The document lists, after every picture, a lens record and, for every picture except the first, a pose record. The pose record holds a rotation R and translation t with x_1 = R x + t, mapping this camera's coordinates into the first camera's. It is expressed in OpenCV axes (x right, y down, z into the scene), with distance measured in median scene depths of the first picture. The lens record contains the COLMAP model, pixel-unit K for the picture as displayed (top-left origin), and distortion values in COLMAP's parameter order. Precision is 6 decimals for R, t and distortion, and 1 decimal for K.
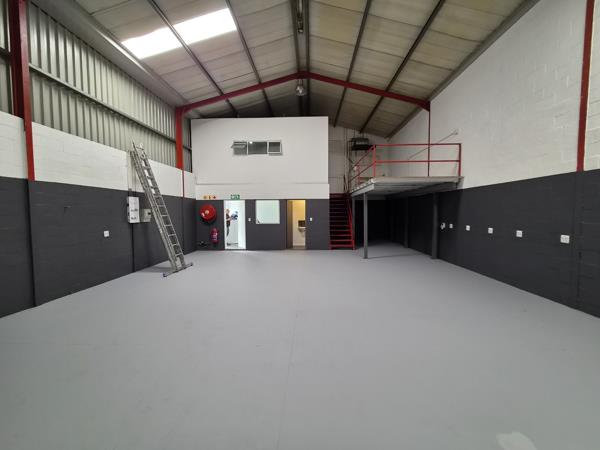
lens RADIAL K [[246.1, 0, 304.3], [0, 246.1, 223.9], [0, 0, 1]] dist [-0.001541, -0.000678]
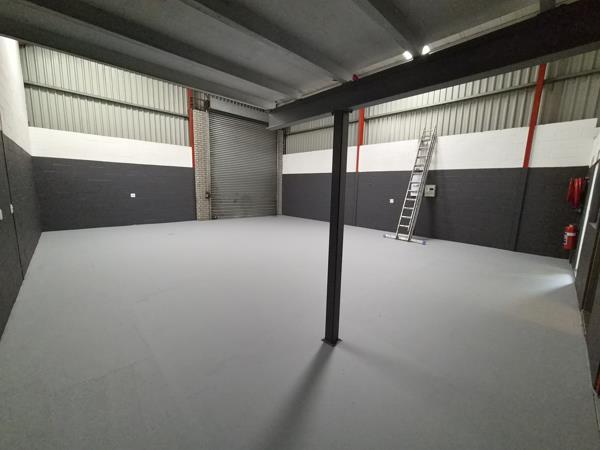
lens RADIAL K [[246.1, 0, 307.3], [0, 246.1, 224.5], [0, 0, 1]] dist [-0.001541, -0.000678]
pose [[-0.699064, 0.097006, -0.708448, 0.437518], [-0.056214, 0.980233, 0.189691, -0.051987], [0.712846, 0.172431, -0.679793, 1.114926]]
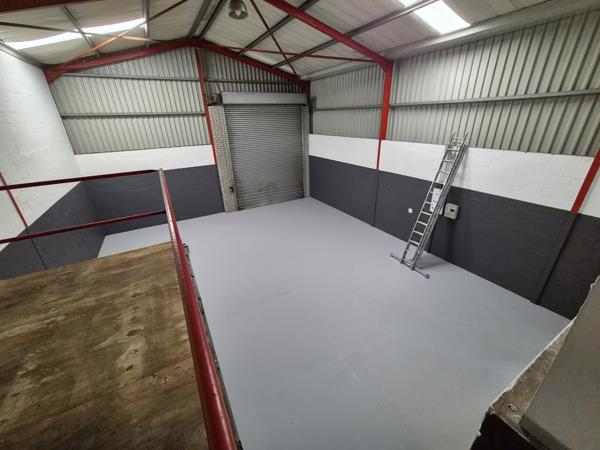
lens RADIAL K [[246.1, 0, 305.2], [0, 246.1, 224.9], [0, 0, 1]] dist [-0.001541, -0.000678]
pose [[-0.853769, 0.232759, -0.465727, 0.225024], [0.006288, 0.899052, 0.437797, -0.321476], [0.520614, 0.370849, -0.769046, 1.167249]]
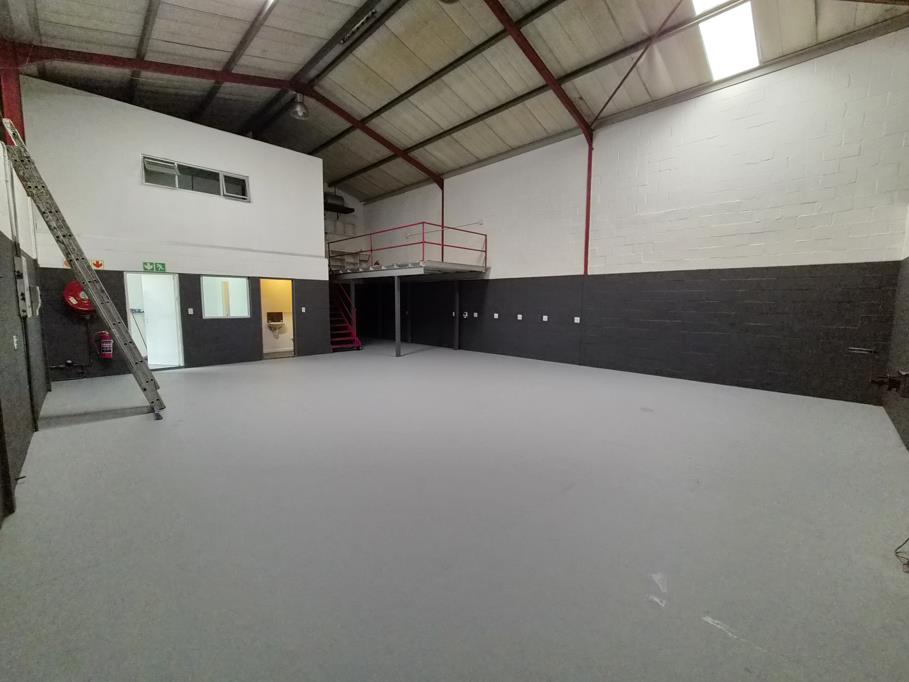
lens RADIAL K [[372.9, 0, 464.4], [0, 372.9, 338.4], [0, 0, 1]] dist [-0.001541, -0.000678]
pose [[0.674977, -0.062135, 0.735217, -0.490176], [0.024562, 0.997788, 0.061775, 0.008125], [-0.737429, -0.023639, 0.675010, -0.003388]]
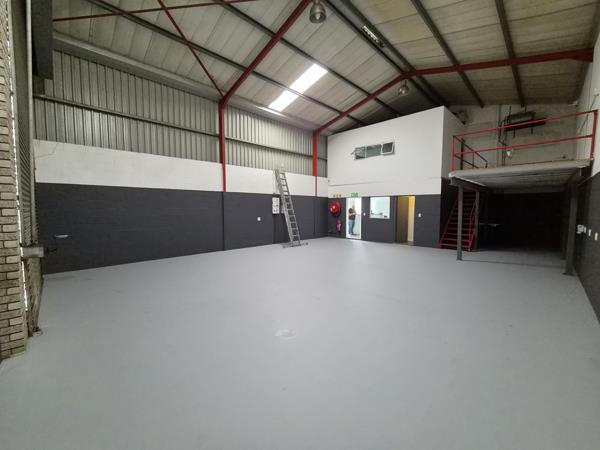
lens RADIAL K [[246.1, 0, 303.6], [0, 246.1, 222.5], [0, 0, 1]] dist [-0.001541, -0.000678]
pose [[0.726319, 0.050029, -0.685535, 0.423533], [-0.040705, 0.998728, 0.029758, -0.000645], [0.686151, 0.006291, 0.727432, -0.044263]]
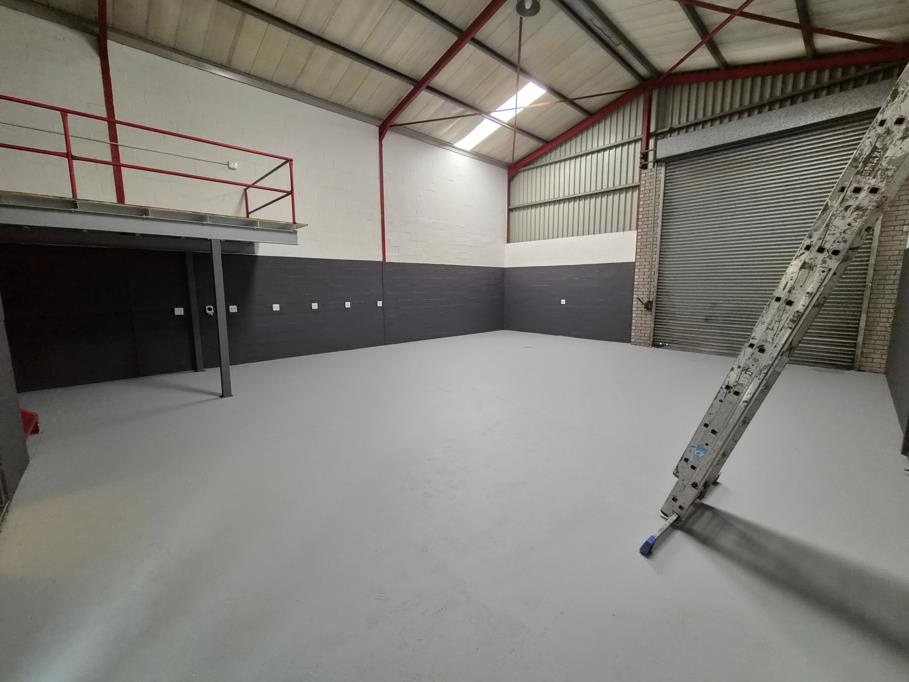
lens RADIAL K [[372.9, 0, 457.6], [0, 372.9, 340.6], [0, 0, 1]] dist [-0.001541, -0.000678]
pose [[-0.707537, -0.097326, 0.699942, -0.464819], [0.040127, 0.983339, 0.177295, -0.052131], [-0.705536, 0.153530, -0.691843, 1.107608]]
